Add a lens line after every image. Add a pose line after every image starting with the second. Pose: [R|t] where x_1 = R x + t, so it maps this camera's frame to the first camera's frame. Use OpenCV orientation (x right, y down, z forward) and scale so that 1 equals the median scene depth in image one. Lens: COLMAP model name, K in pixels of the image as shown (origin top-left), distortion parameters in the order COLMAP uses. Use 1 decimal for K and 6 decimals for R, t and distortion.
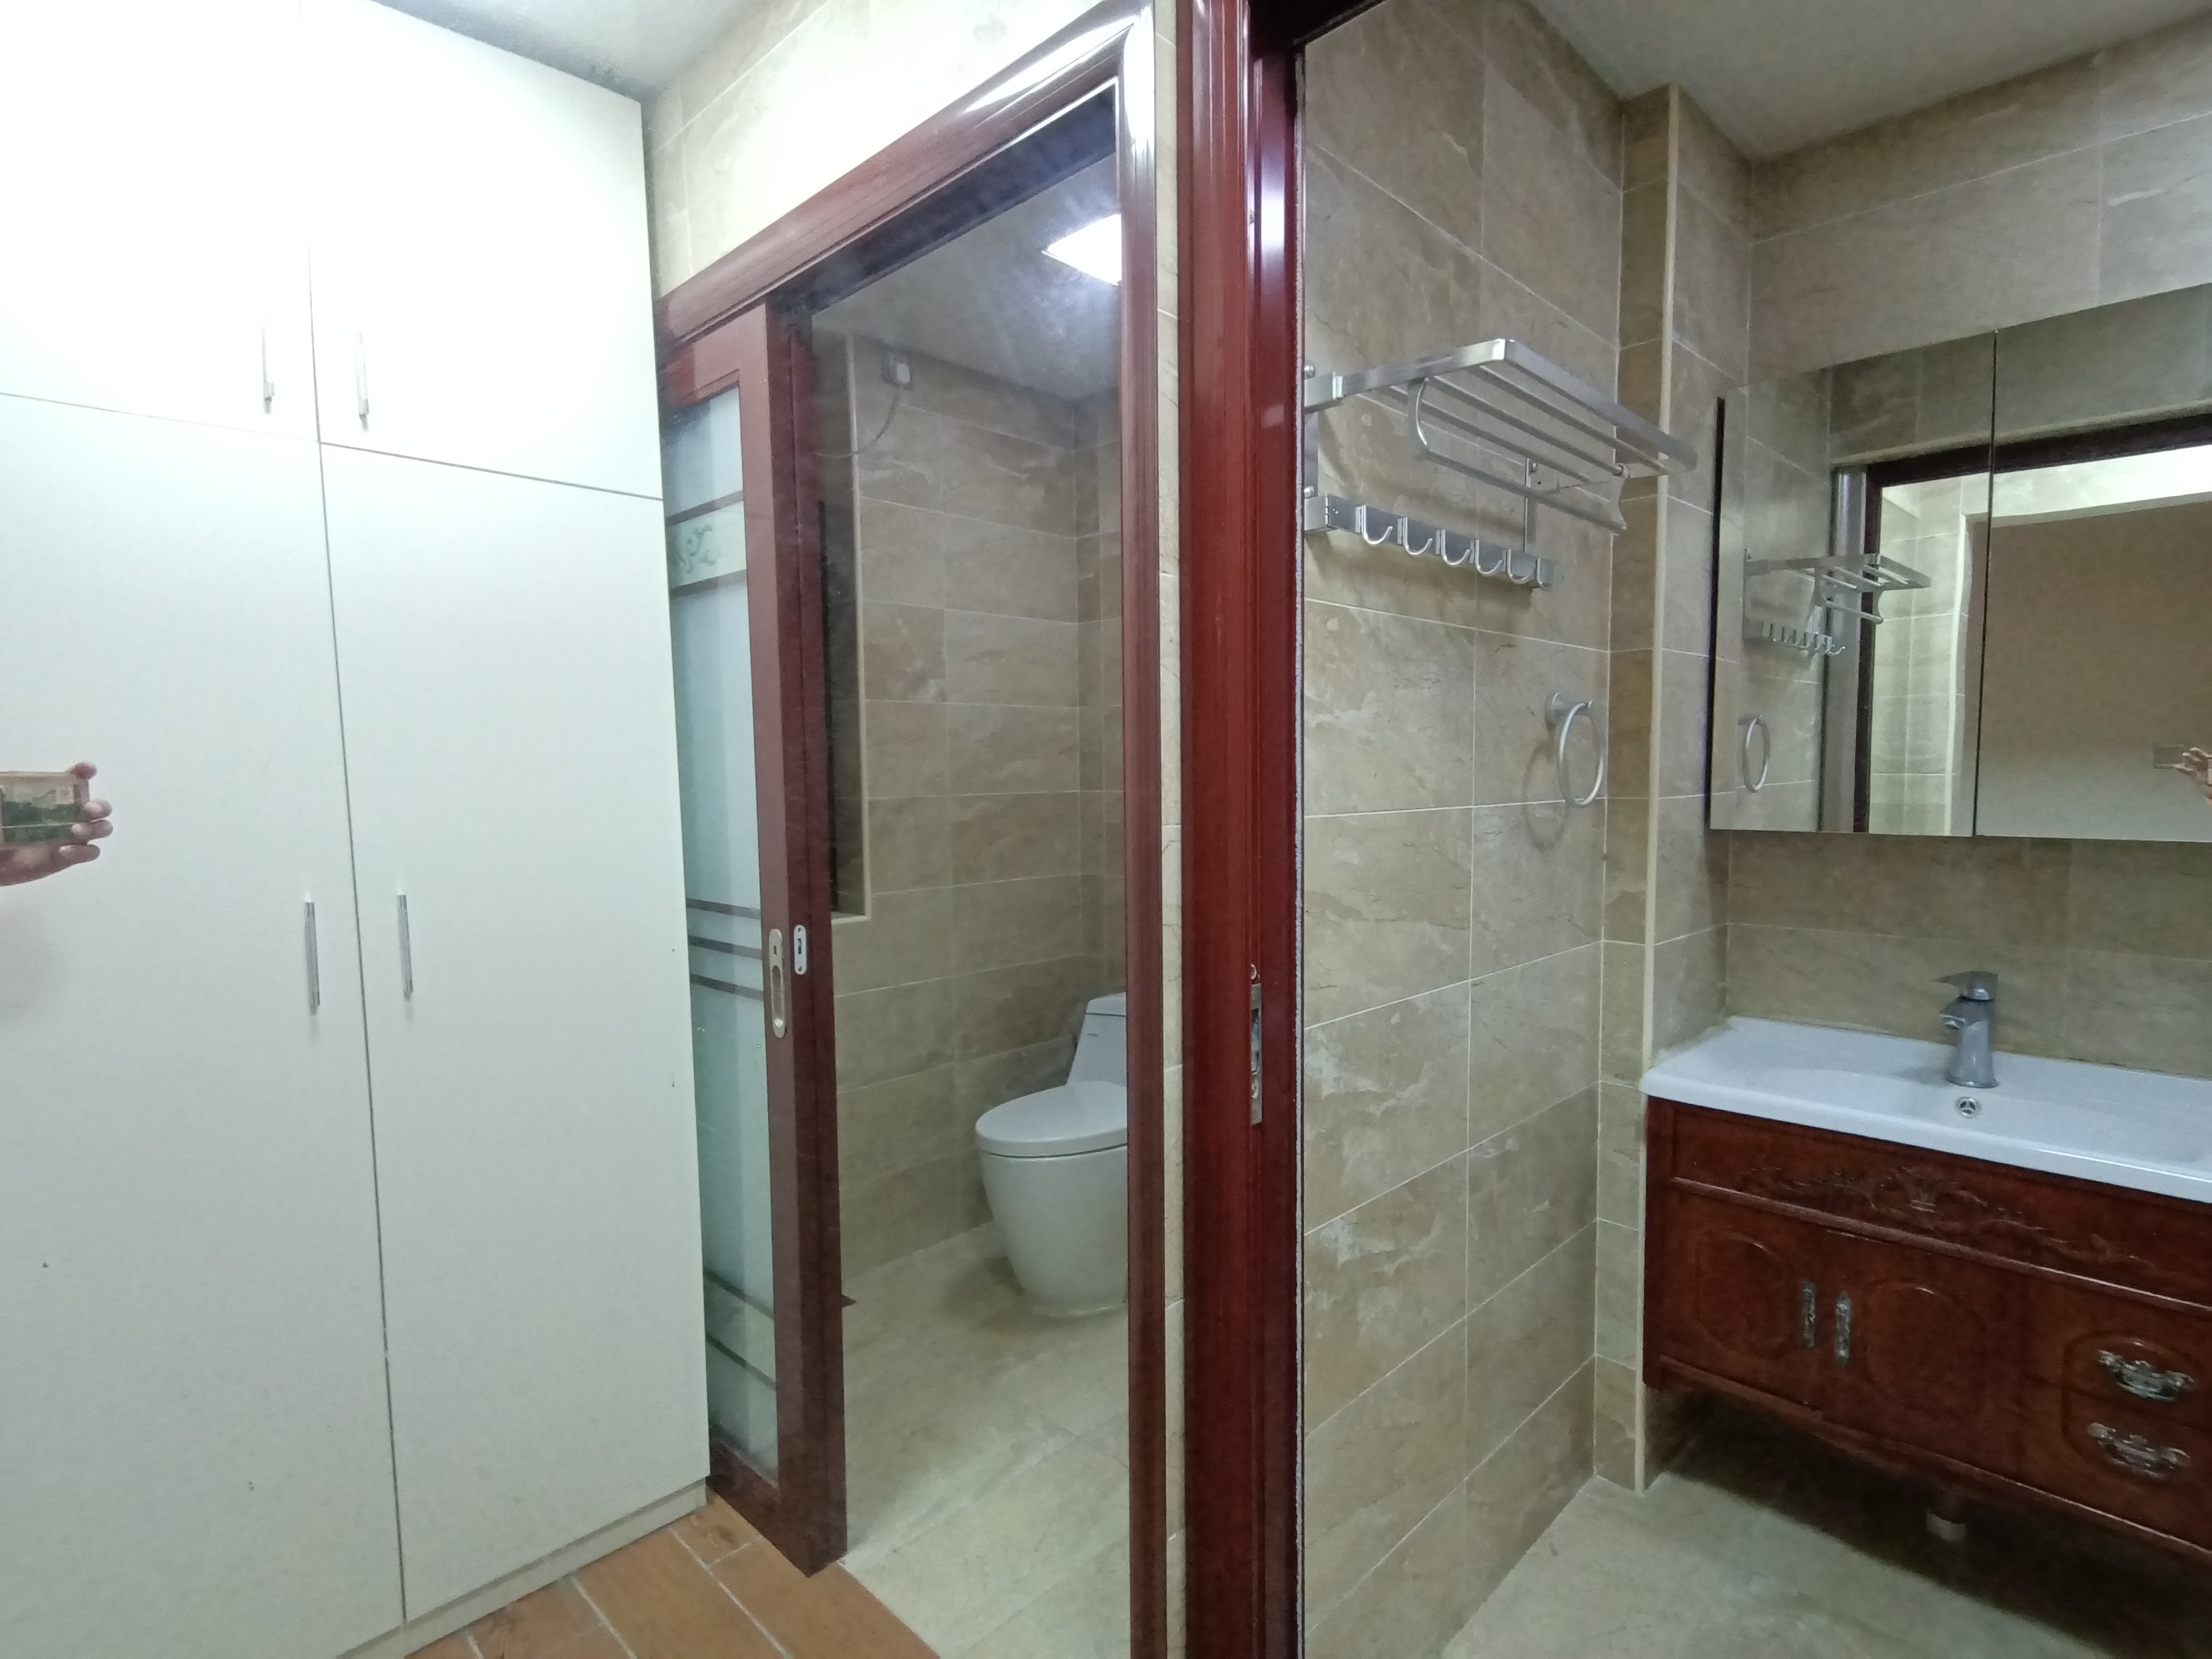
lens RADIAL K [[1105.9, 0, 1110.3], [0, 1105.9, 846.3], [0, 0, 1]] dist [0.019730, -0.009055]
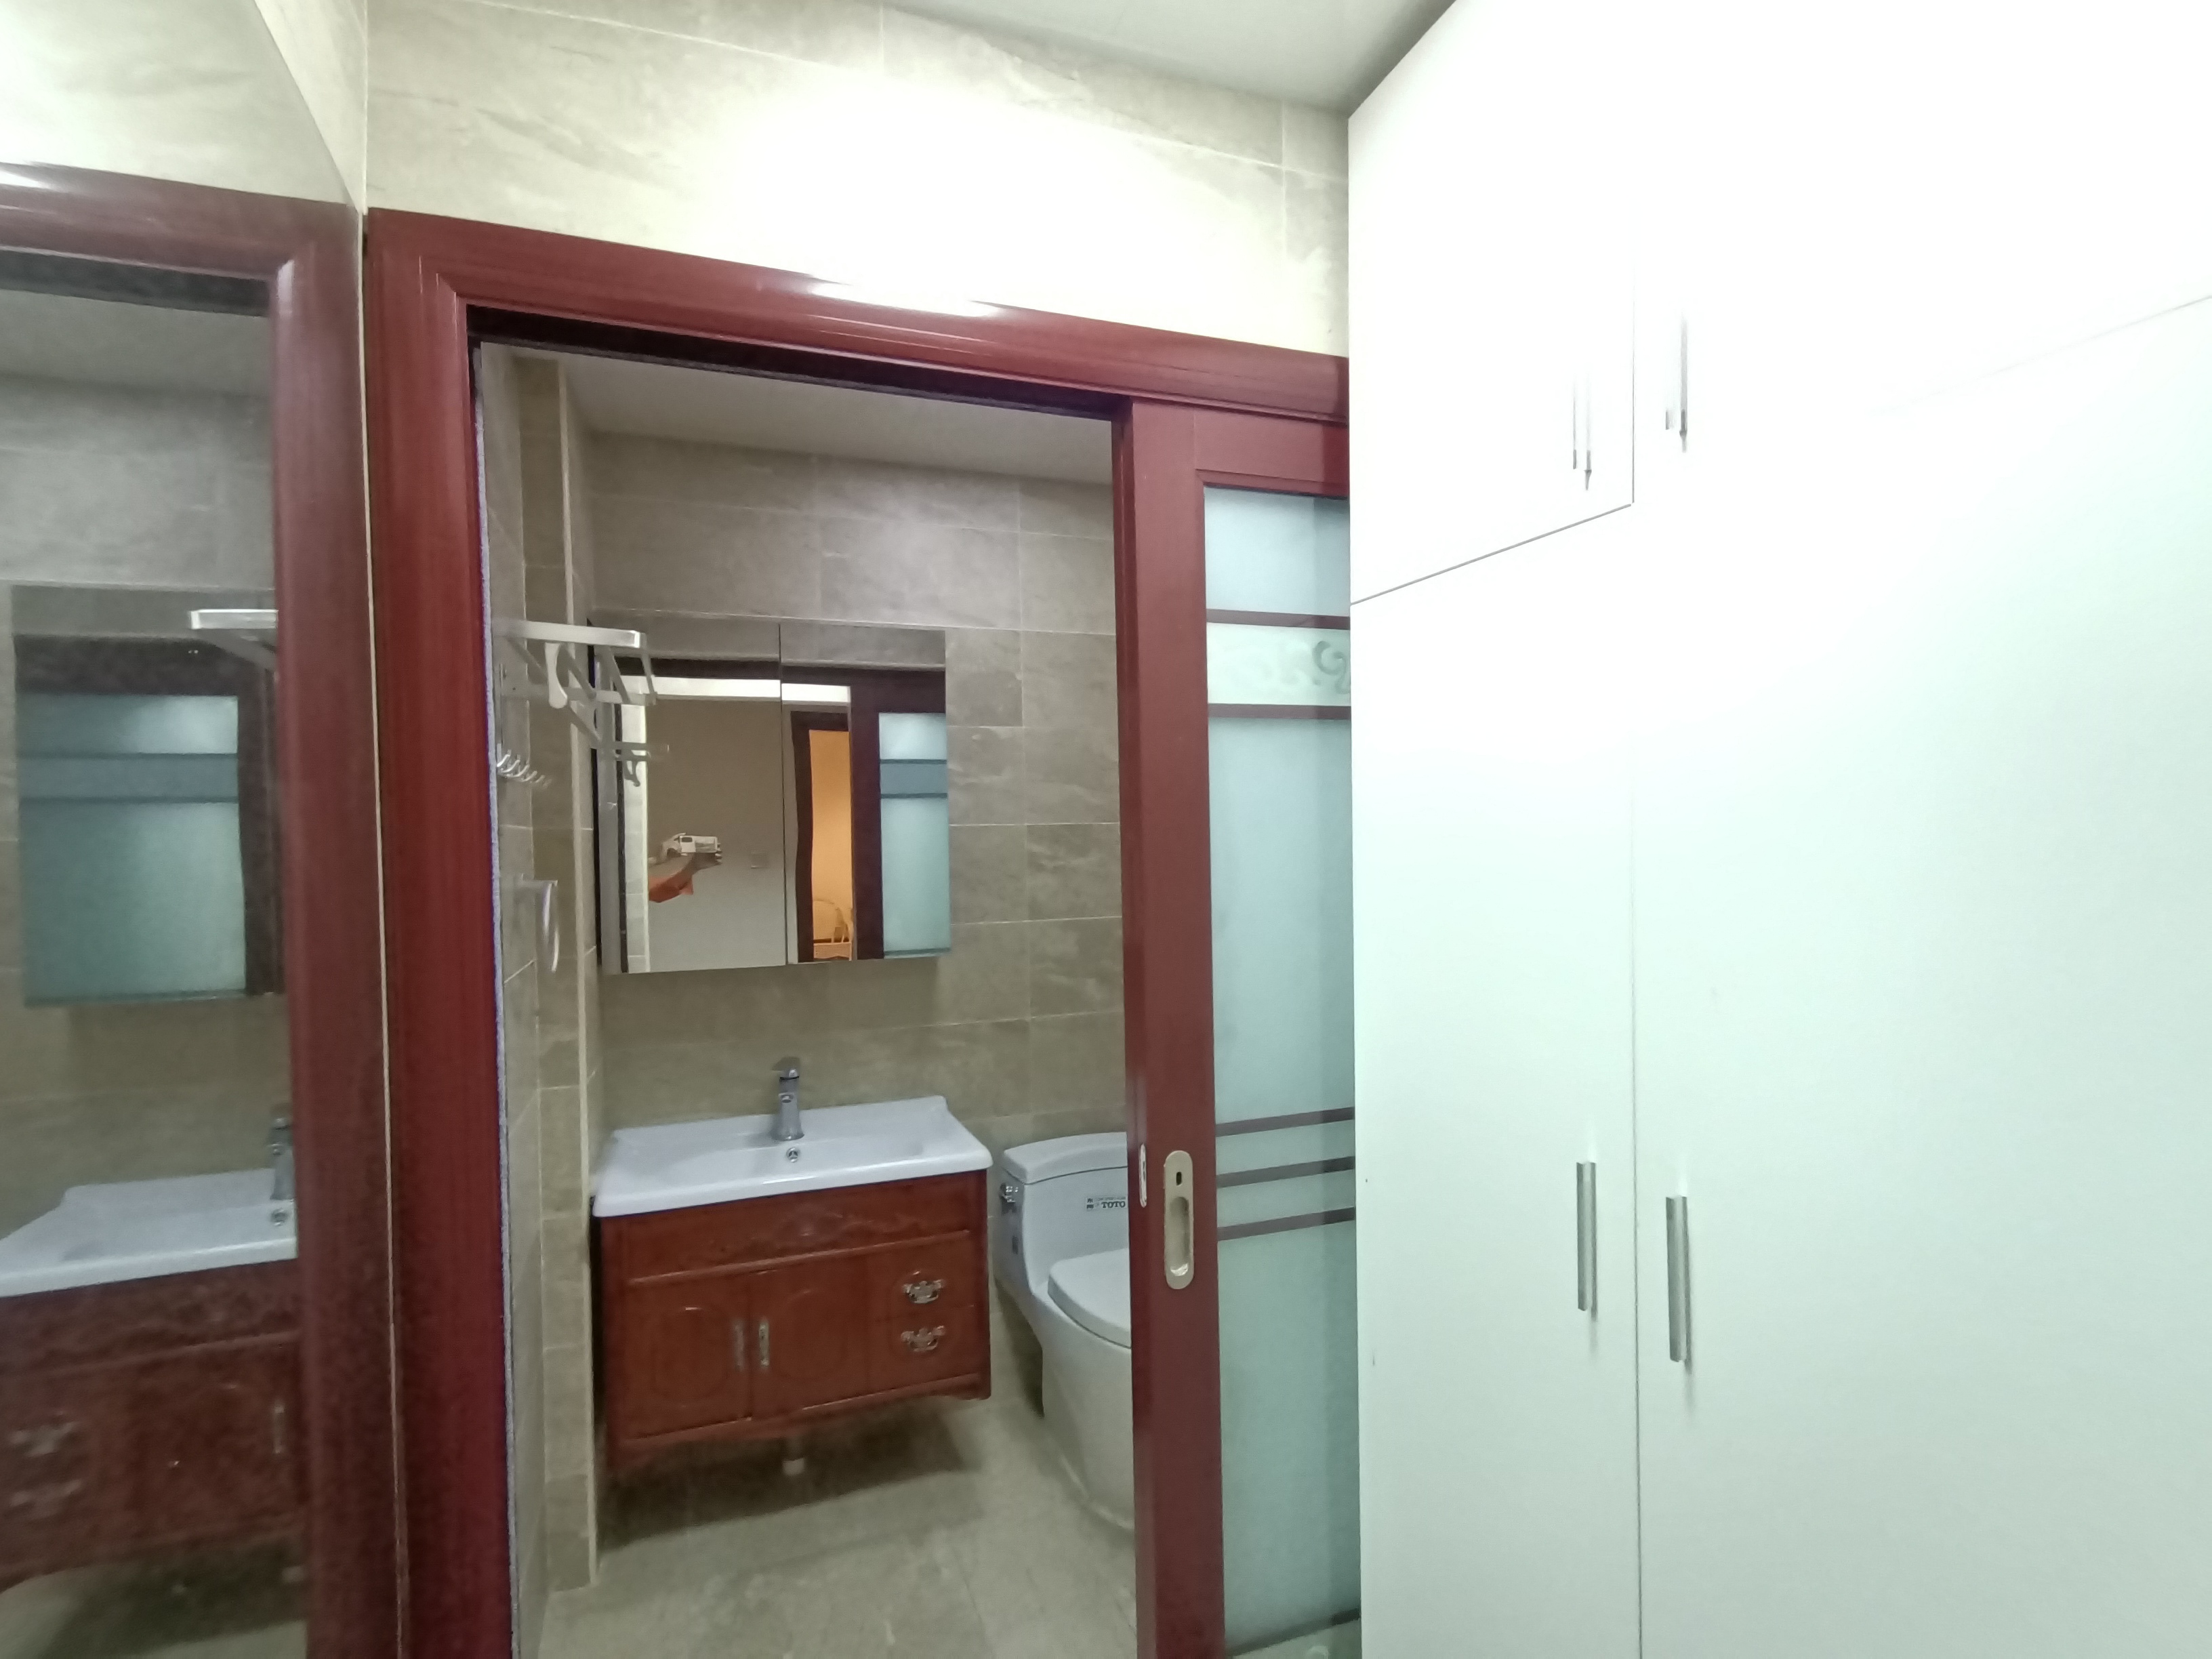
lens RADIAL K [[1105.9, 0, 1110.3], [0, 1105.9, 846.3], [0, 0, 1]] dist [0.019730, -0.009055]
pose [[0.413246, -0.003925, 0.910611, -0.350722], [0.077143, 0.996547, -0.030713, -0.084056], [-0.907346, 0.082939, 0.412122, 0.016159]]
